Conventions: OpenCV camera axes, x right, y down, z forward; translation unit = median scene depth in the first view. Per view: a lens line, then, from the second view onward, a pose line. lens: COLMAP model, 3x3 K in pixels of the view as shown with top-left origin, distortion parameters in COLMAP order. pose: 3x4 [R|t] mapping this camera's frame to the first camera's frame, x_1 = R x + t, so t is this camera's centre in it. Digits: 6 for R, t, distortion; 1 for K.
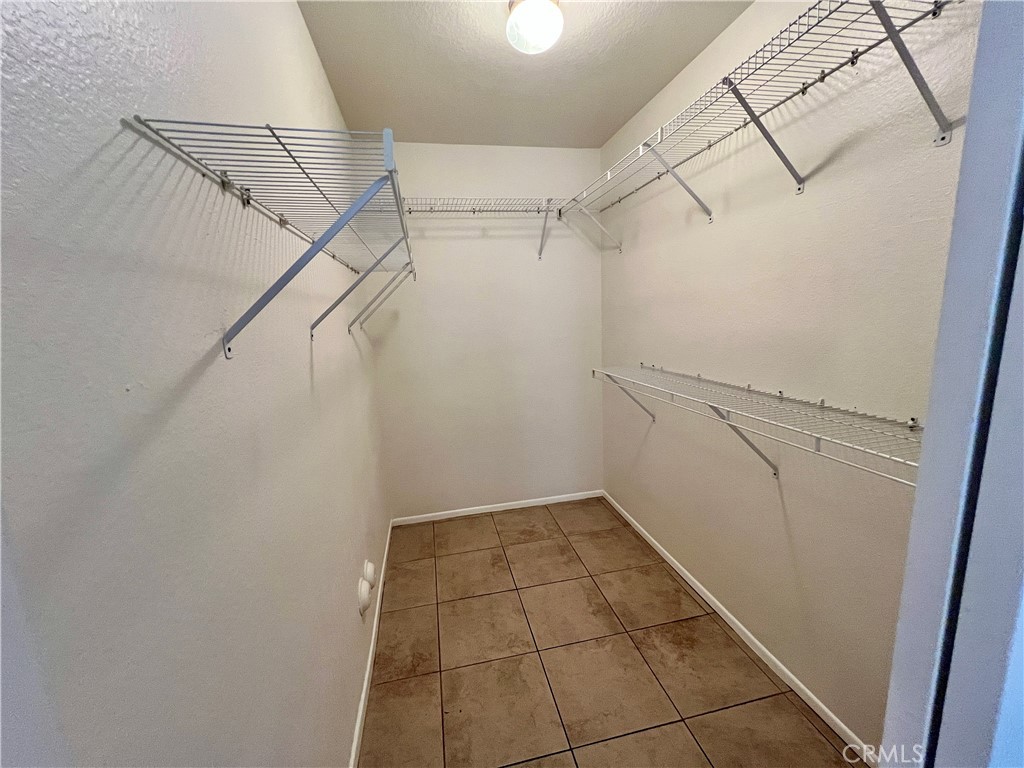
lens RADIAL K [[411.9, 0, 511.2], [0, 411.9, 384.7], [0, 0, 1]] dist [-0.000063, -0.000002]
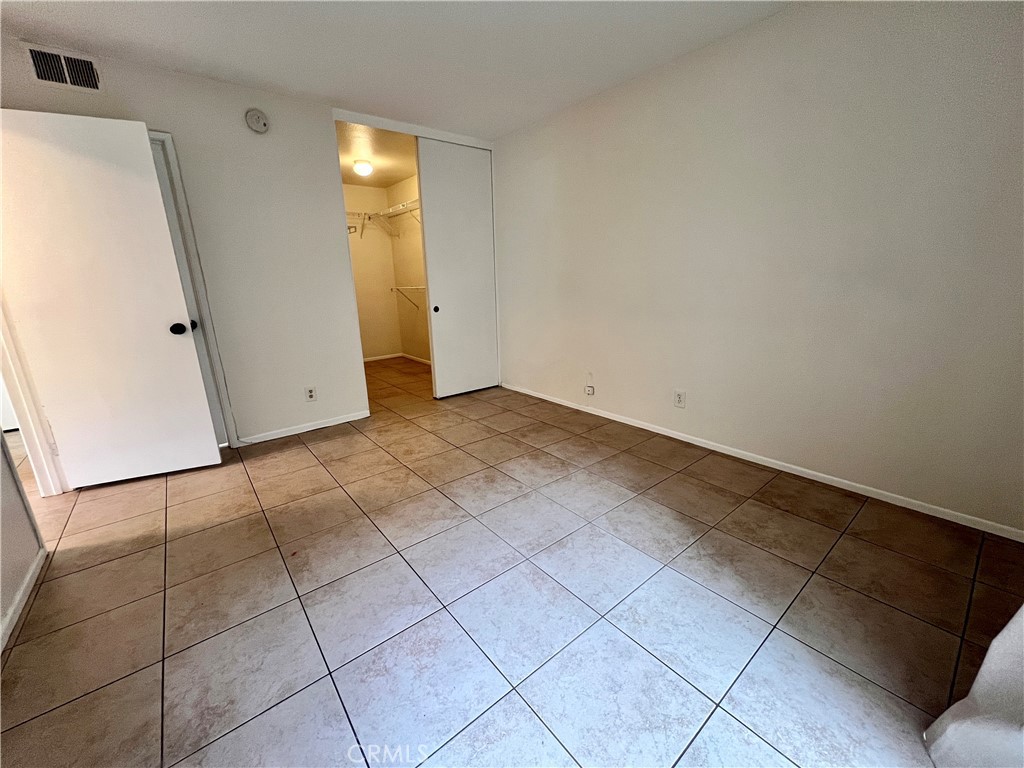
lens RADIAL K [[409.5, 0, 511.1], [0, 409.5, 384.3], [0, 0, 1]] dist [0.001709, 0.000103]
pose [[0.887997, -0.100041, 0.448834, -0.278839], [0.060069, 0.992921, 0.102470, 0.282315], [-0.455908, -0.064032, 0.887720, -1.323861]]
